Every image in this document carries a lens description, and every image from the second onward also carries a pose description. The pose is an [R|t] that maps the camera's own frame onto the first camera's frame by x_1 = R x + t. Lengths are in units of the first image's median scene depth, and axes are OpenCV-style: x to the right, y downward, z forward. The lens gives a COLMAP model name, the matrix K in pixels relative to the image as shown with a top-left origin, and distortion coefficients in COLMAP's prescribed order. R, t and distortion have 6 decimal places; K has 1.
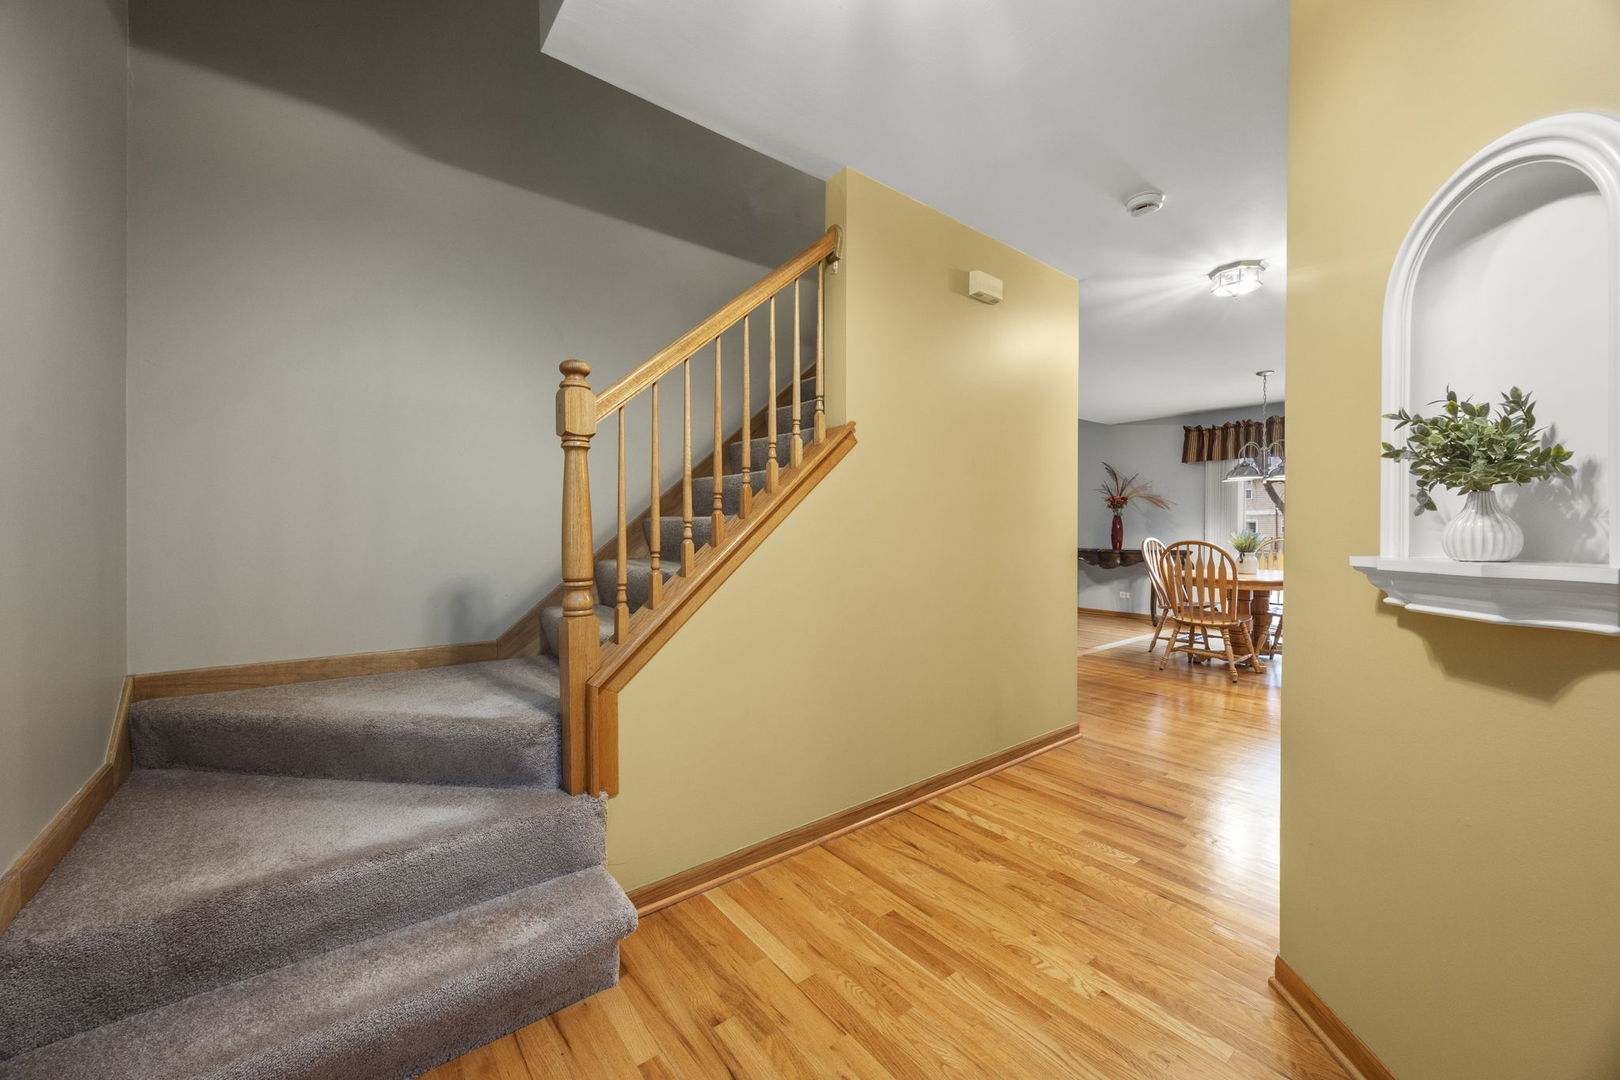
lens RADIAL K [[618.6, 0, 810.0], [0, 618.6, 544.4], [0, 0, 1]] dist [0.000029, -0.000111]
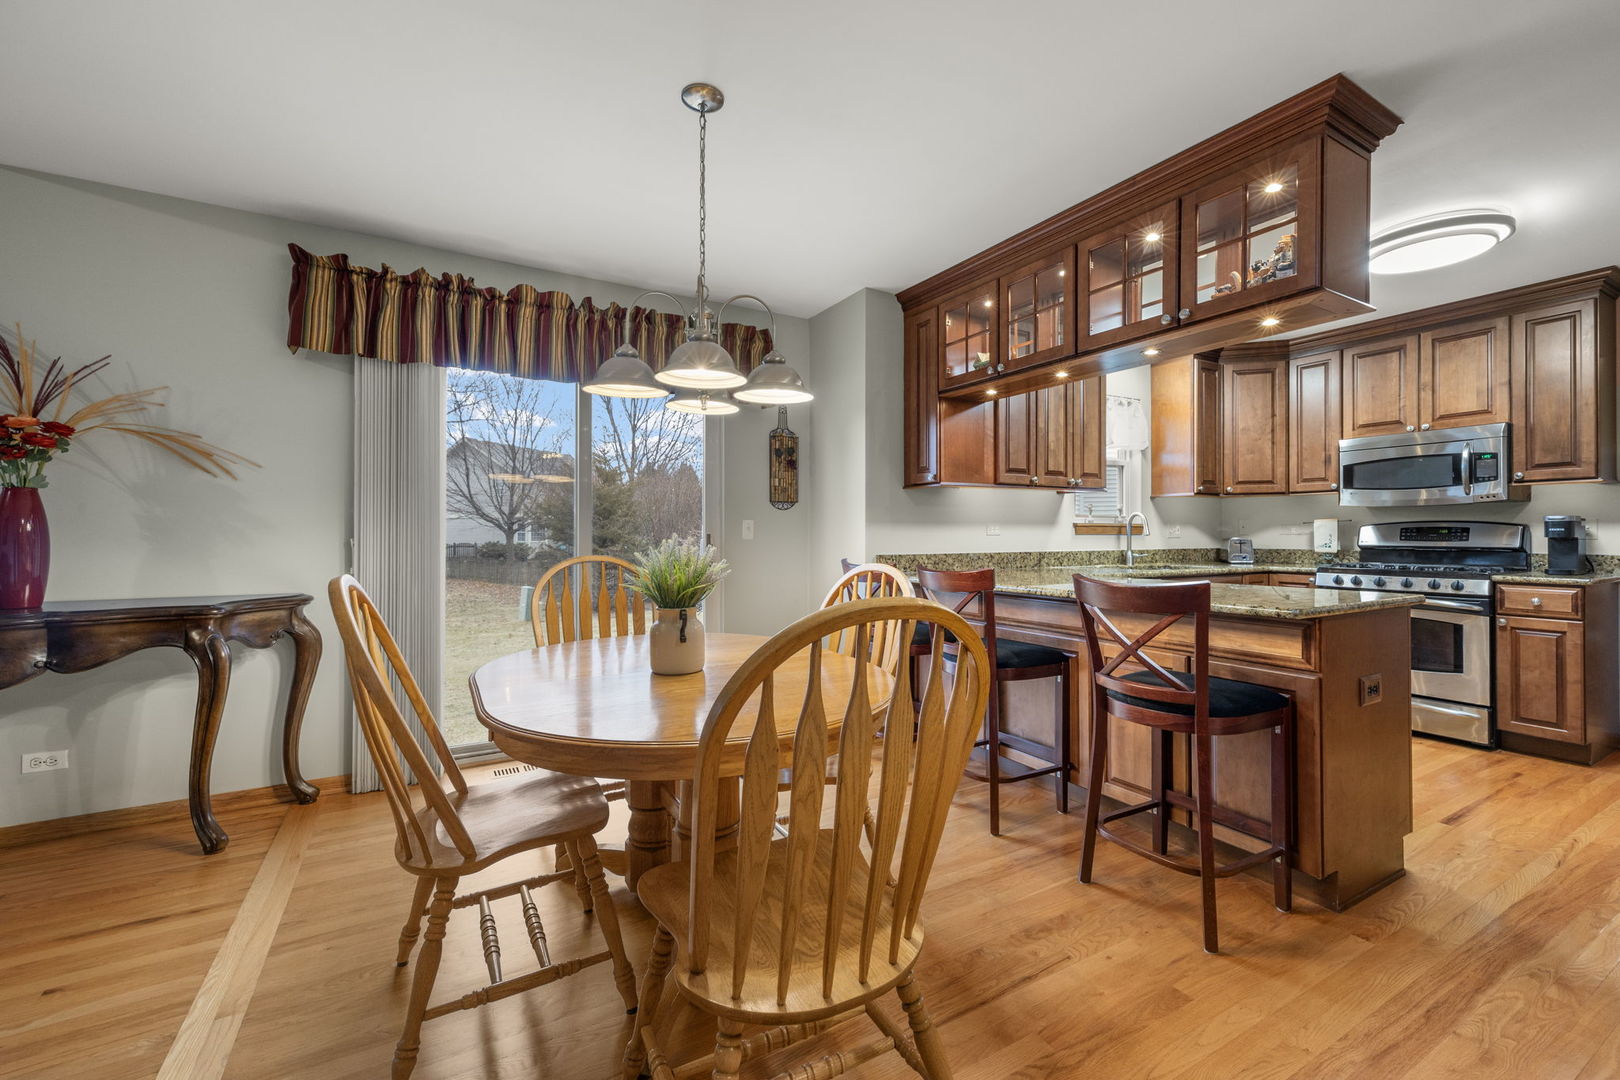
lens RADIAL K [[671.0, 0, 807.2], [0, 671.0, 531.5], [0, 0, 1]] dist [0.012006, -0.000497]
pose [[0.146607, -0.000248, 0.989195, 0.269404], [0.013986, 0.999901, -0.001822, -0.023286], [-0.989096, 0.014102, 0.146596, 0.662004]]
